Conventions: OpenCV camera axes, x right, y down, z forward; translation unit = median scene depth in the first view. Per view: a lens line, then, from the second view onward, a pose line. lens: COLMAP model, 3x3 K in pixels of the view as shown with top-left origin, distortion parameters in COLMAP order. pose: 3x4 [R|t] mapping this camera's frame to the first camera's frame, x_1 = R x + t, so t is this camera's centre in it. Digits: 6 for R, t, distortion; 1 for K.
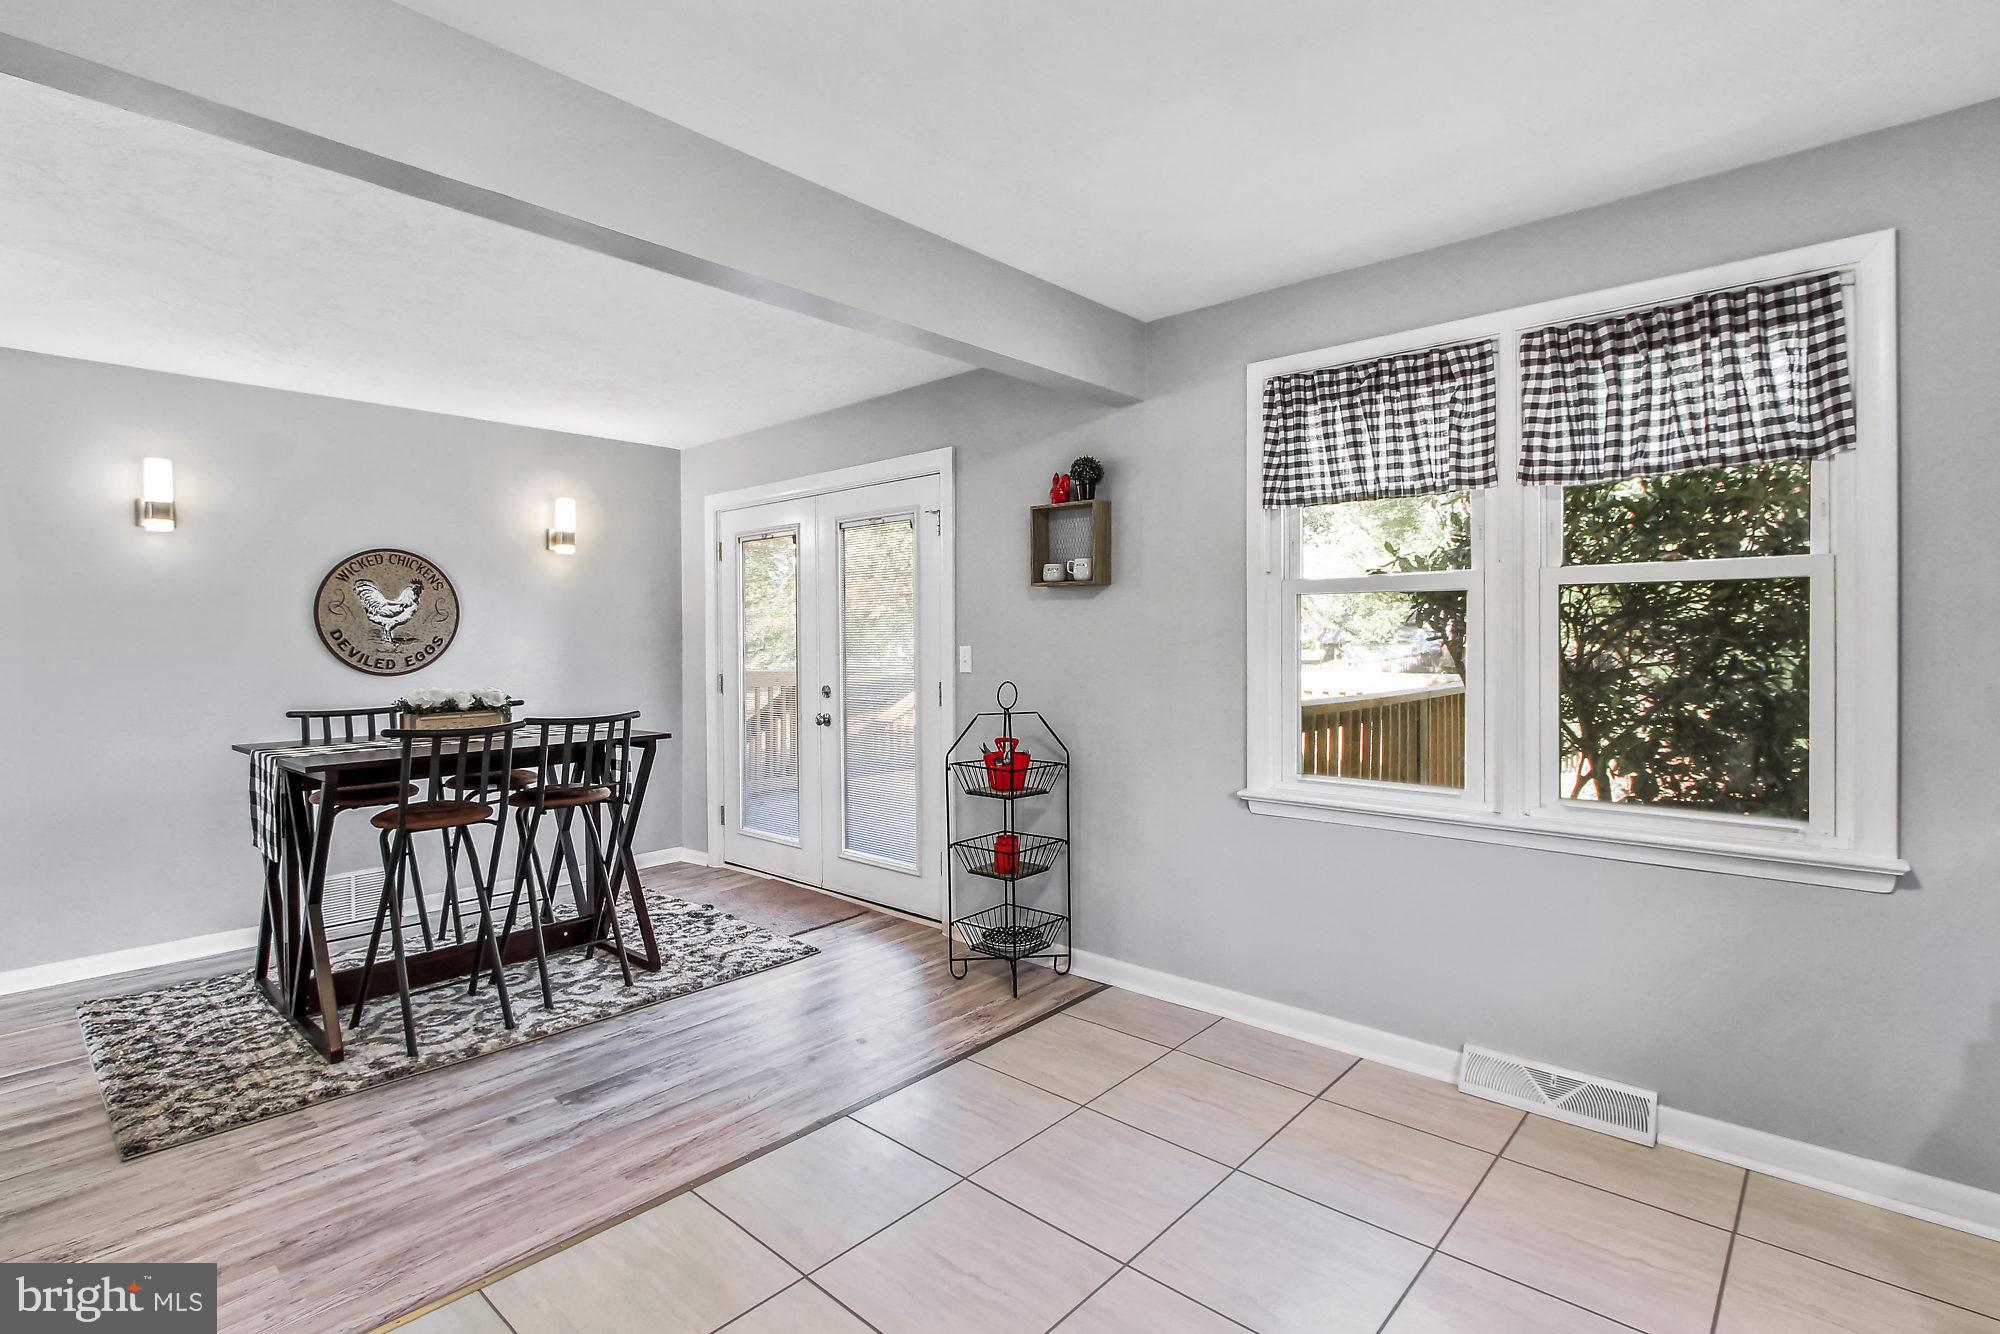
lens RADIAL K [[939.7, 0, 998.5], [0, 939.7, 646.8], [0, 0, 1]] dist [-0.001612, -0.000283]
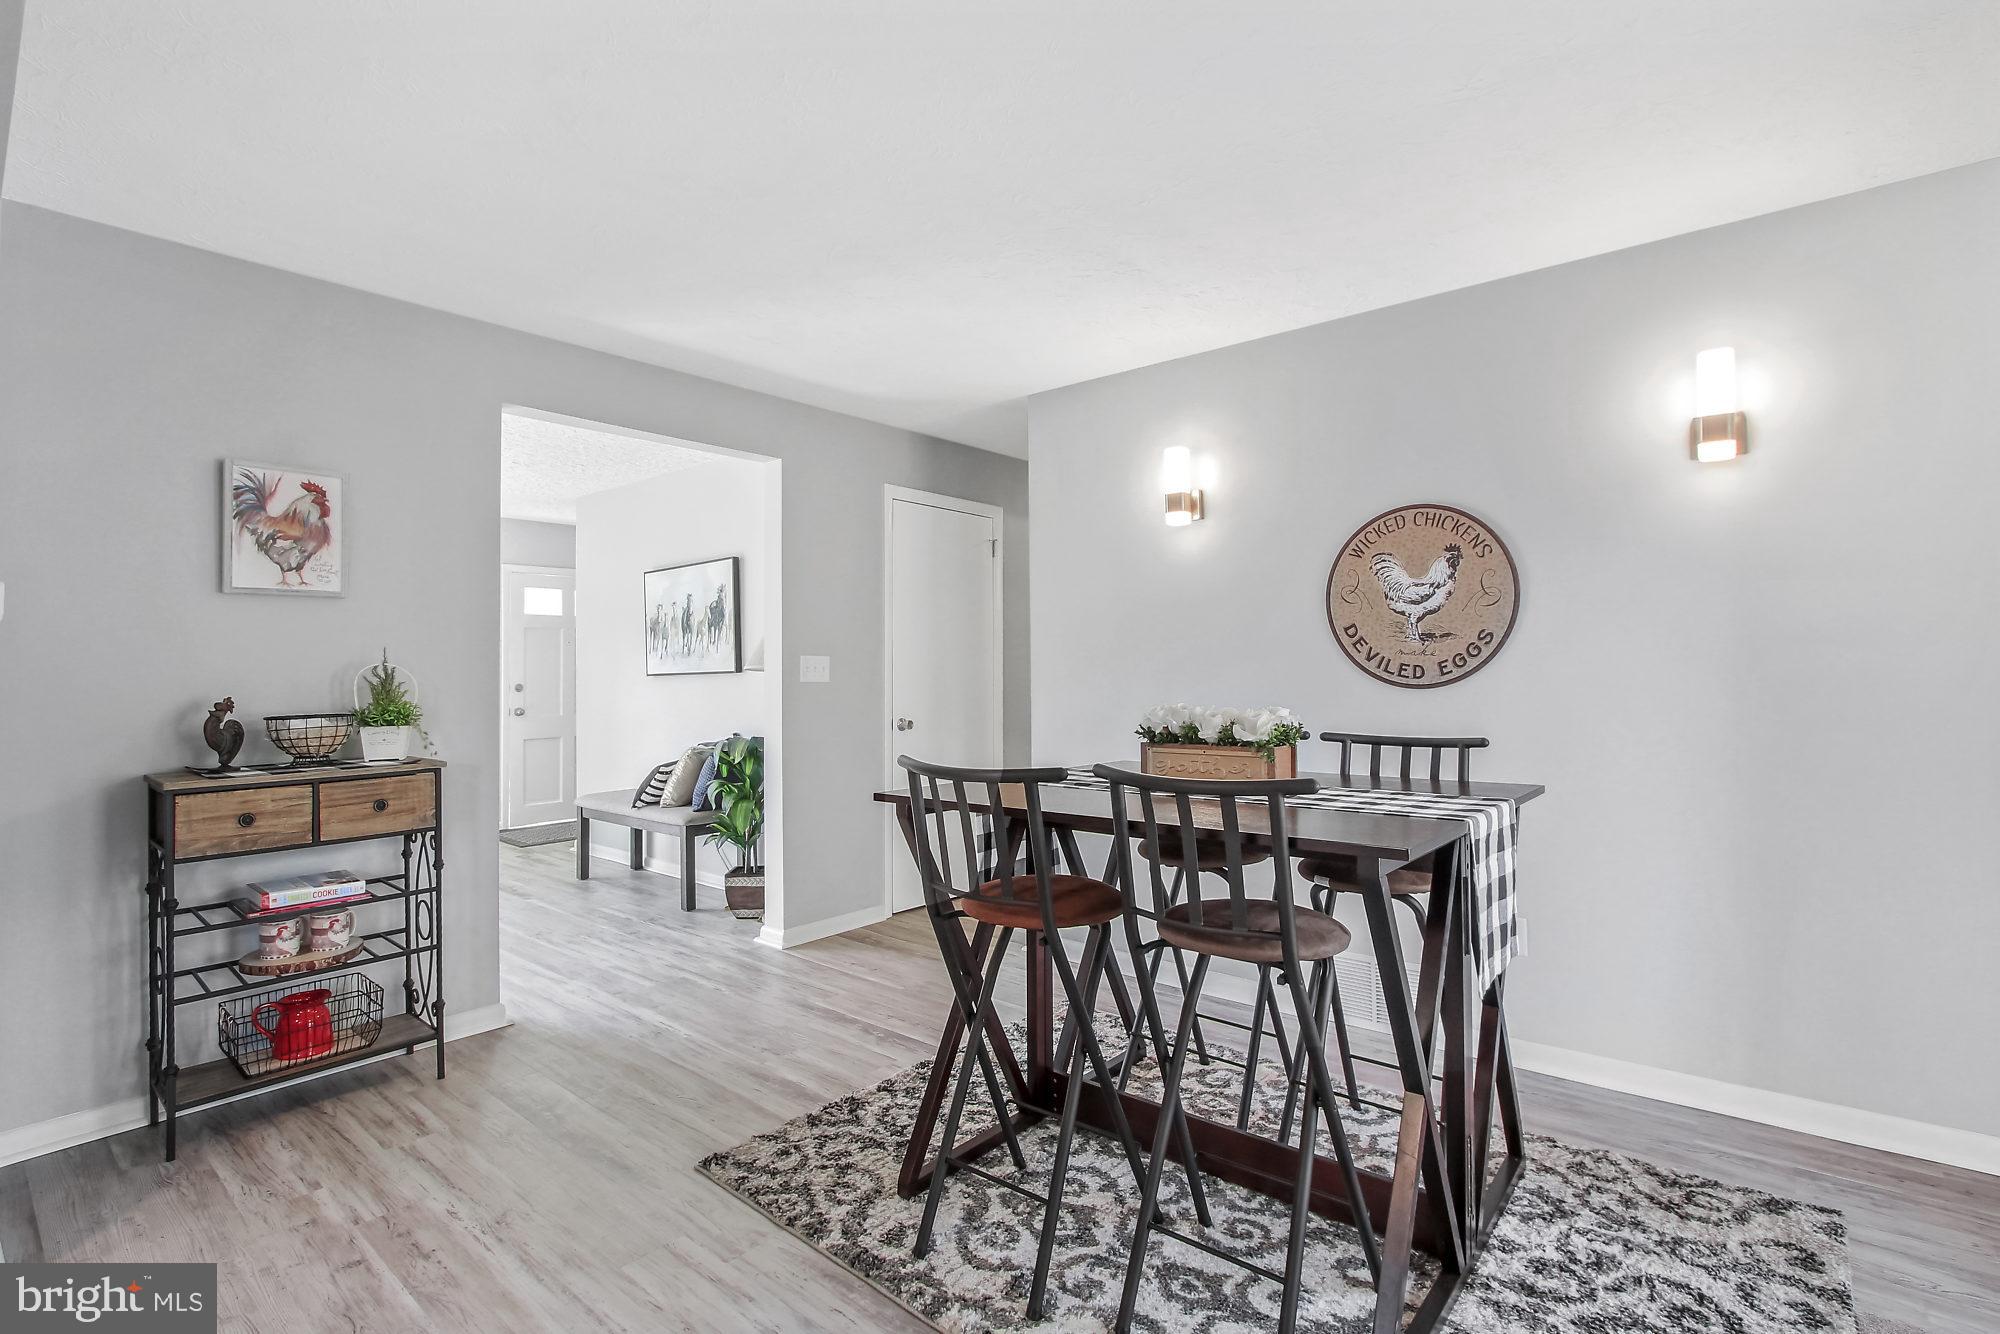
lens RADIAL K [[939.7, 0, 998.5], [0, 939.7, 646.8], [0, 0, 1]] dist [-0.001612, -0.000283]
pose [[0.030661, -0.016540, -0.999393, 0.038353], [-0.000528, 0.999863, -0.016564, 0.014473], [0.999530, 0.001035, 0.030648, 0.821102]]
